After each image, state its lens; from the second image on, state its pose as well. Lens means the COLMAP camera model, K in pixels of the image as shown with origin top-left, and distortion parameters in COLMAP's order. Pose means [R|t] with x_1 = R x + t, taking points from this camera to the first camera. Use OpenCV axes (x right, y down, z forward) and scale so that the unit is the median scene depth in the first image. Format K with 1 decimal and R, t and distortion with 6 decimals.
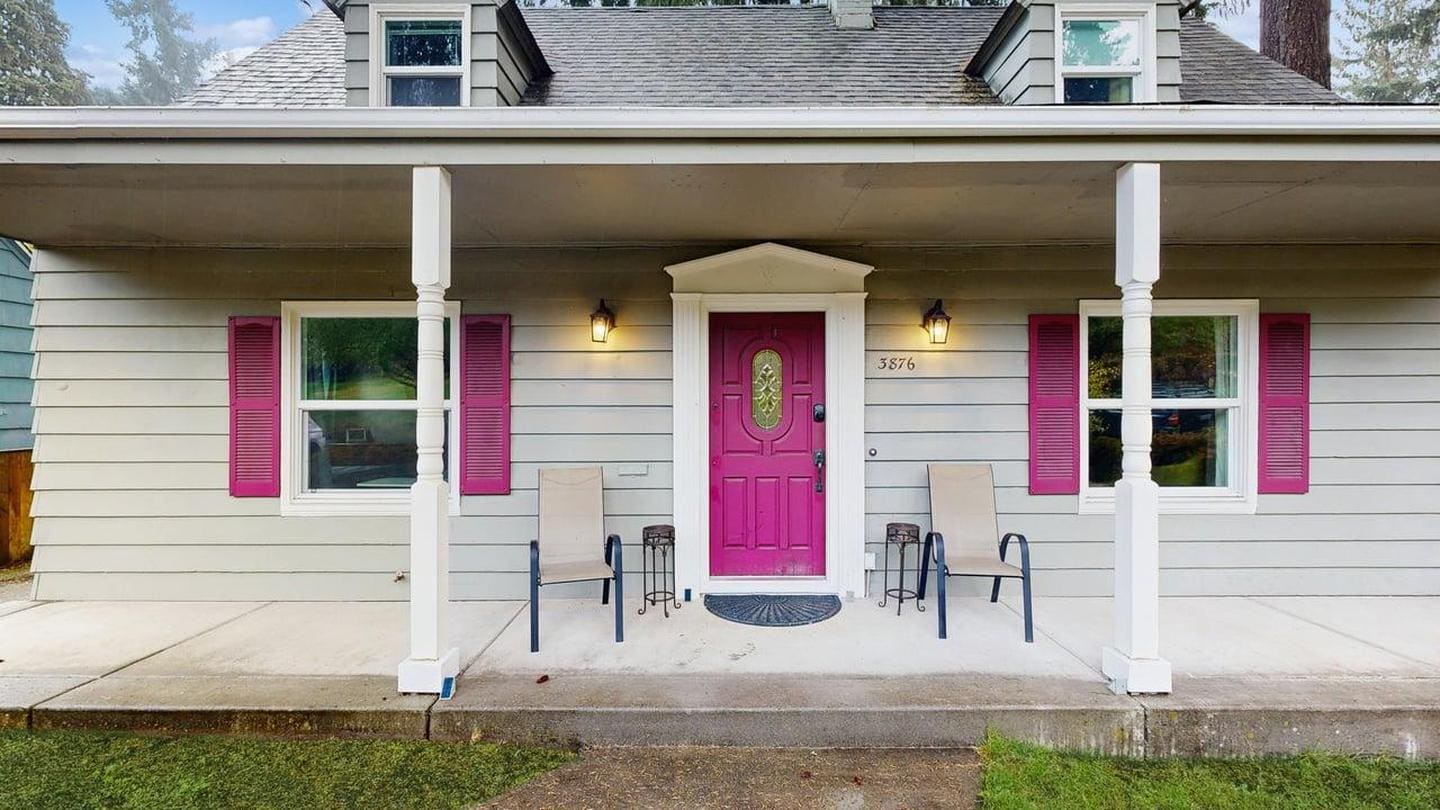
lens RADIAL K [[626.3, 0, 719.4], [0, 626.3, 411.4], [0, 0, 1]] dist [0.000304, 0.000034]
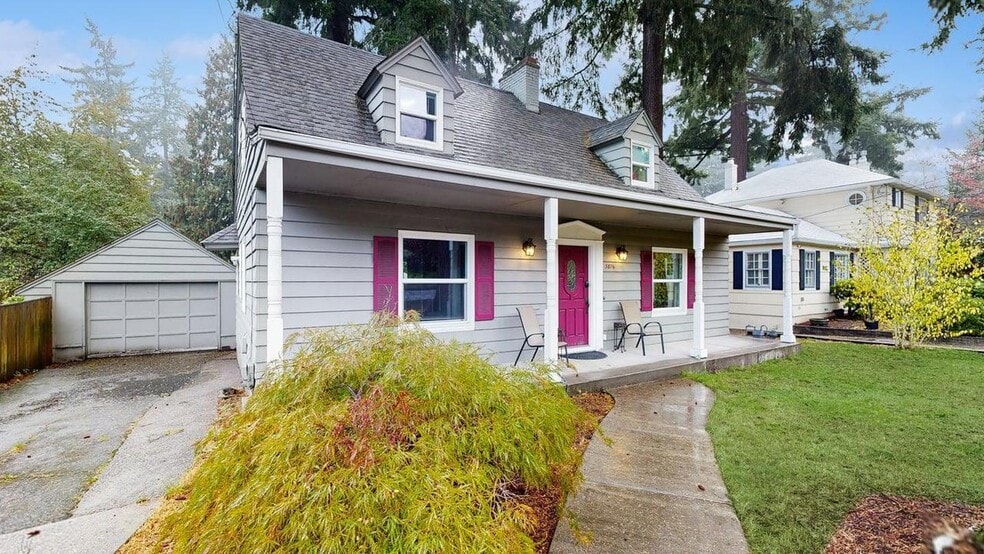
lens RADIAL K [[428.0, 0, 491.6], [0, 428.0, 281.4], [0, 0, 1]] dist [0.000304, 0.000034]
pose [[0.840725, 0.000492, 0.541463, -1.196276], [0.003917, 0.999968, -0.006991, 0.001865], [-0.541449, 0.007998, 0.840696, -0.326235]]
